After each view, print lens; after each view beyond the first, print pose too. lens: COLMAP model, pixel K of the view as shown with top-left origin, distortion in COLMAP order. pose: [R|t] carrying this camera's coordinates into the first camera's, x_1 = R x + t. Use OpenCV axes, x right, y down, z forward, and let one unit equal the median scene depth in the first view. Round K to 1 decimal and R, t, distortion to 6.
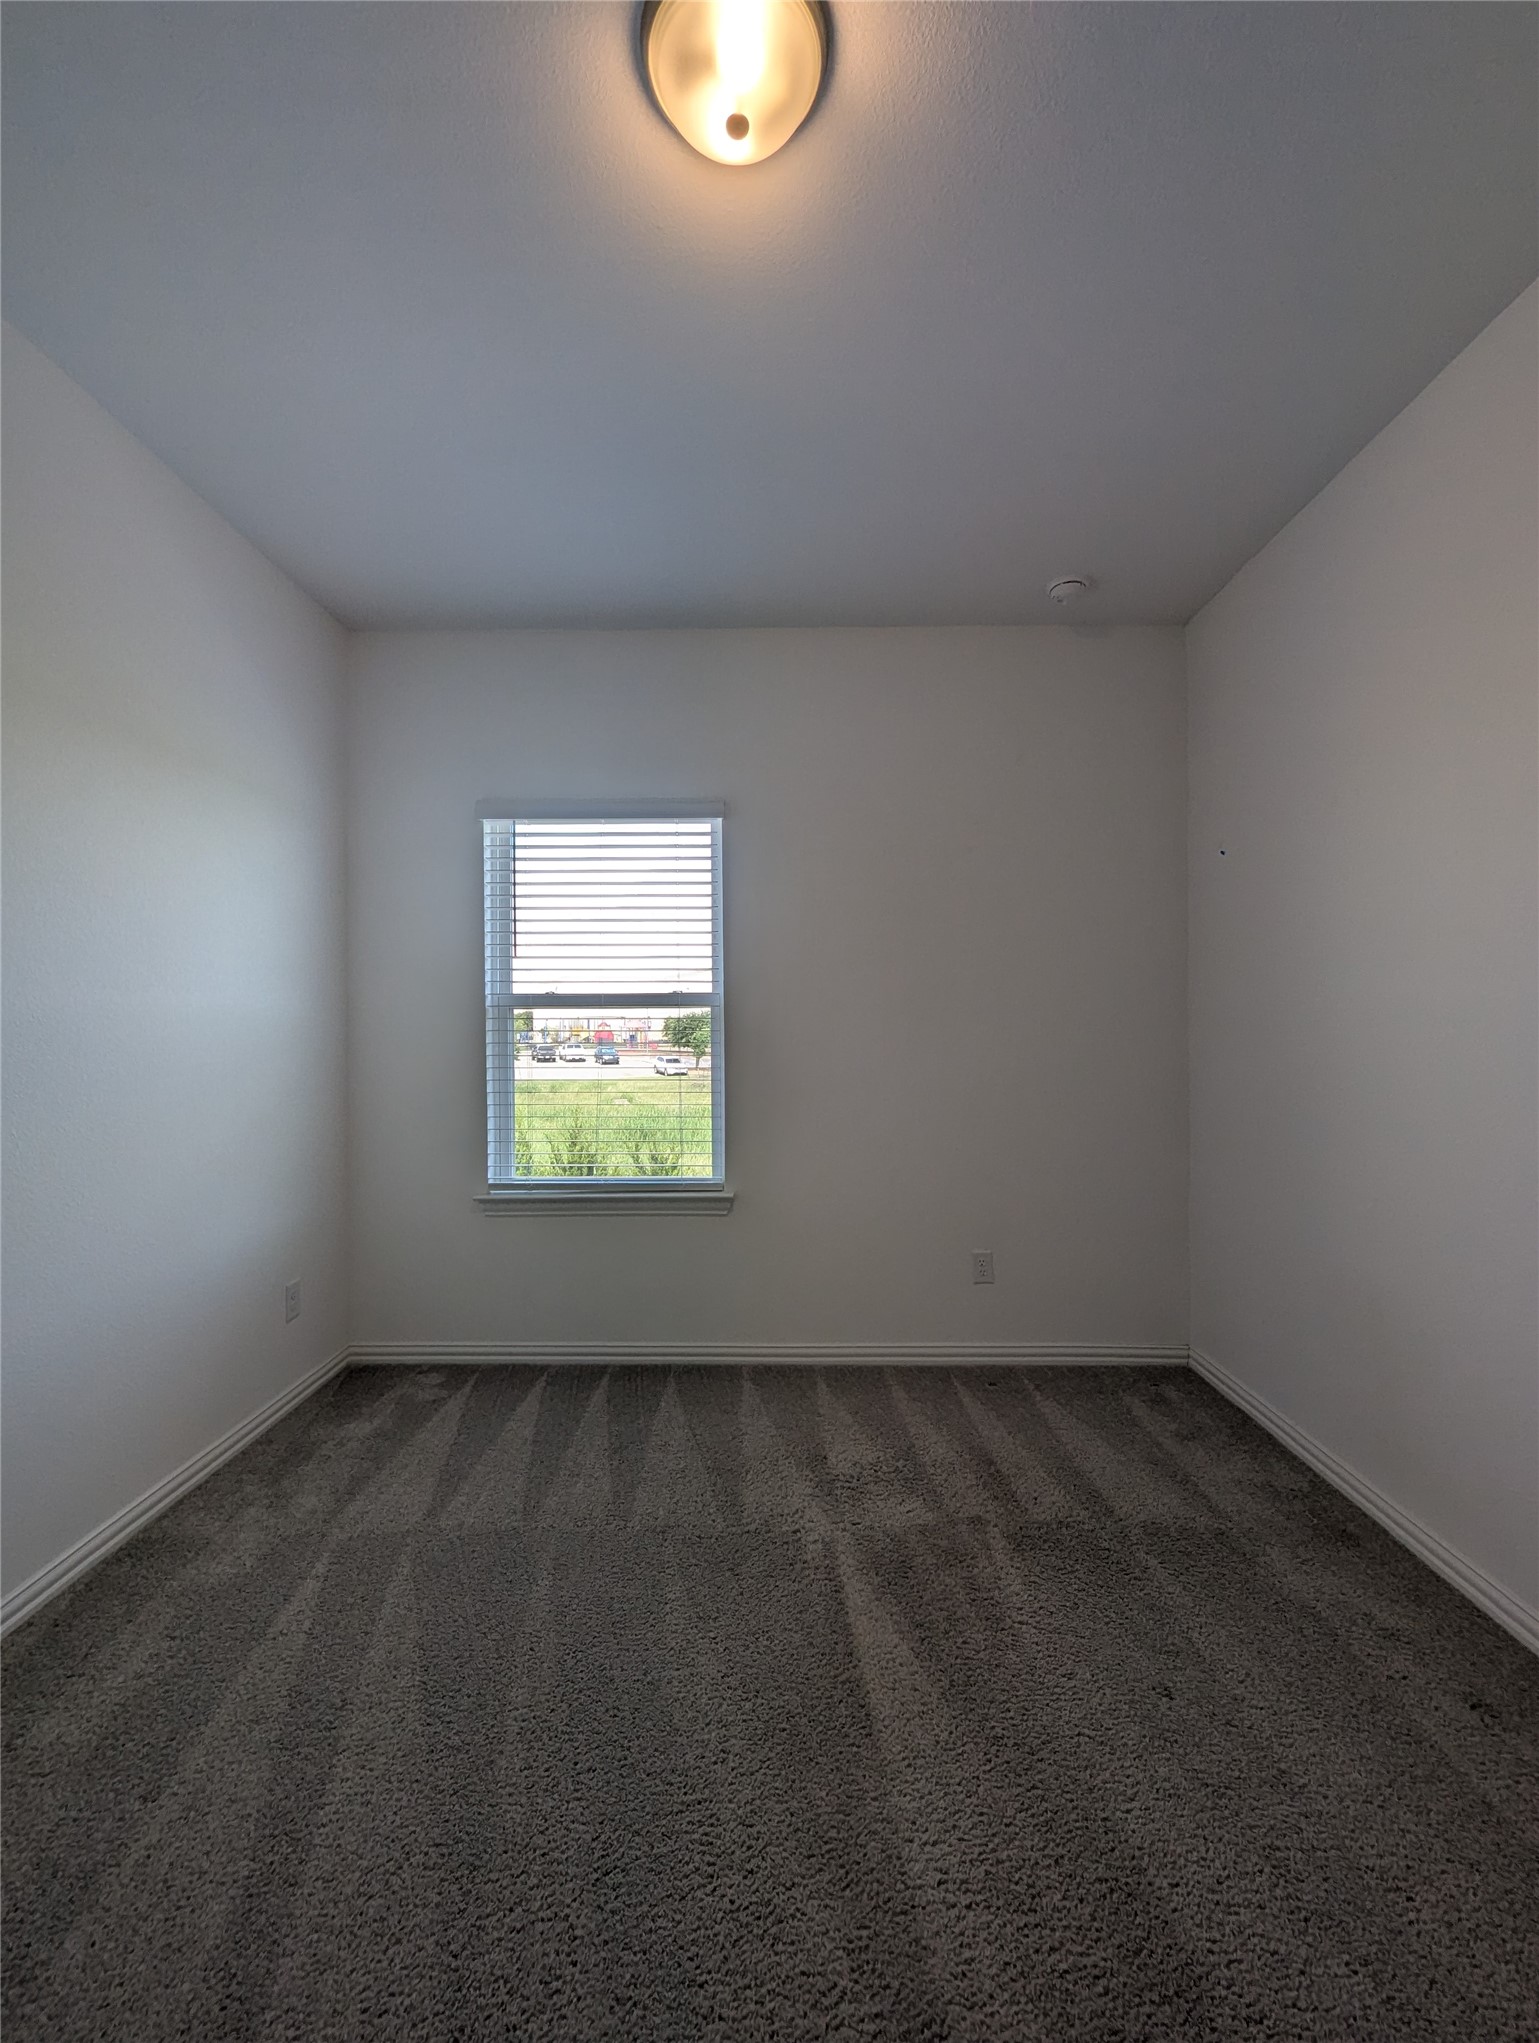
lens RADIAL K [[852.3, 0, 776.8], [0, 852.3, 1032.2], [0, 0, 1]] dist [0.003801, 0.000193]
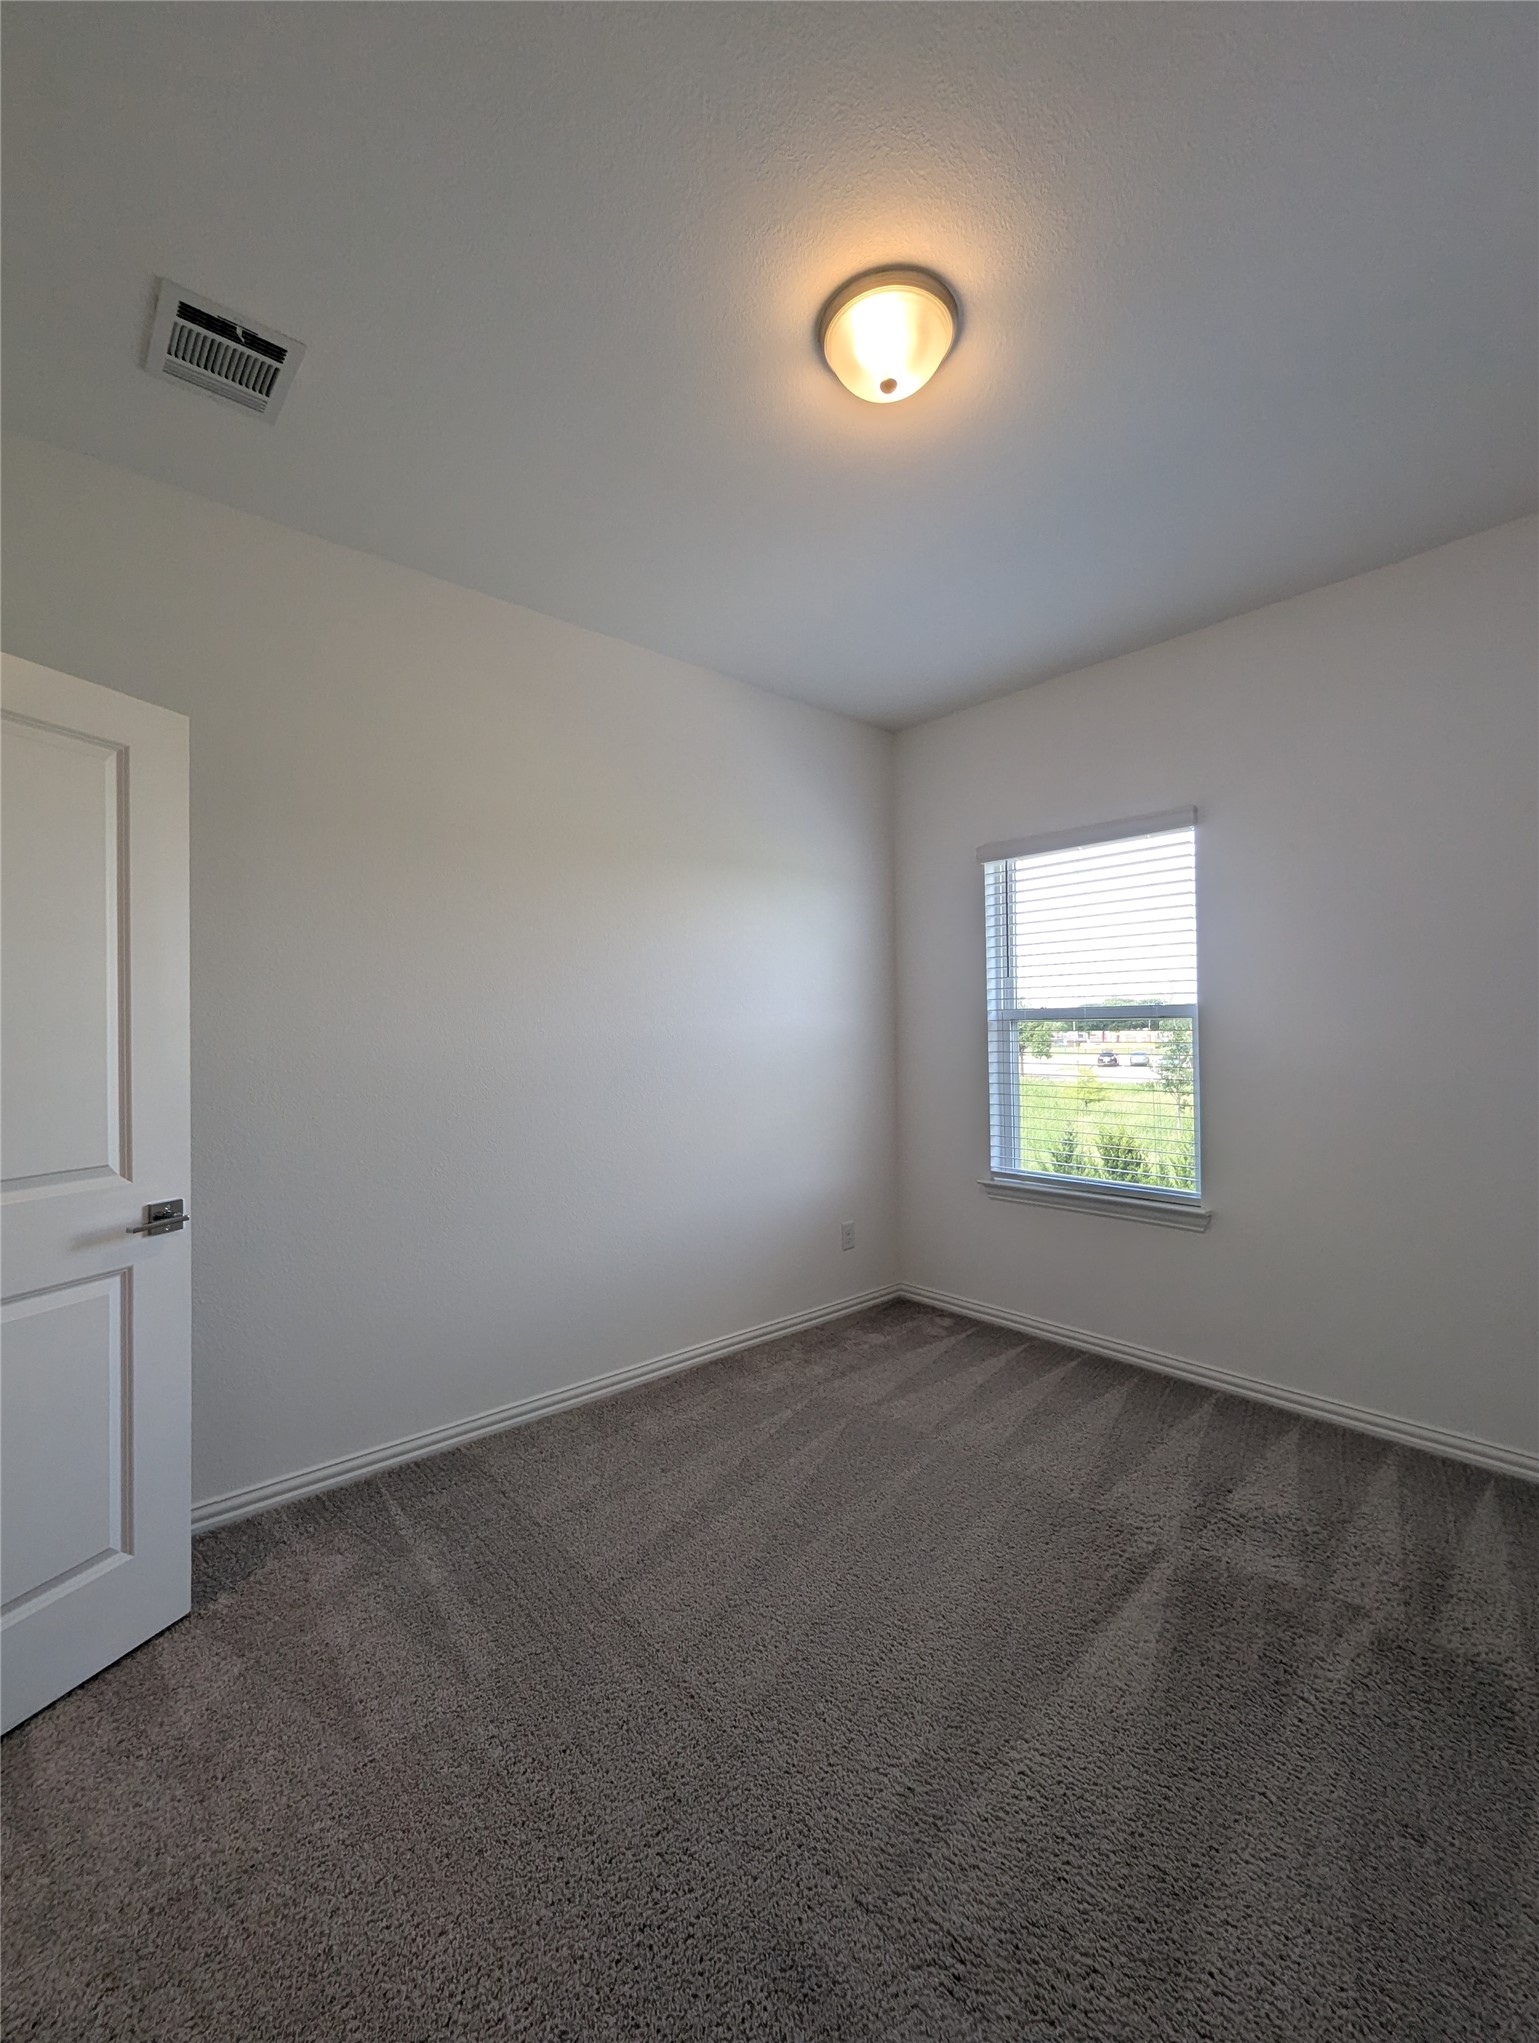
lens RADIAL K [[852.3, 0, 770.9], [0, 852.3, 1031.1], [0, 0, 1]] dist [0.003801, 0.000193]
pose [[0.675881, -0.003440, -0.737003, 0.369360], [-0.001404, 0.999981, -0.005956, -0.008929], [0.737010, 0.005060, 0.675863, -0.024829]]
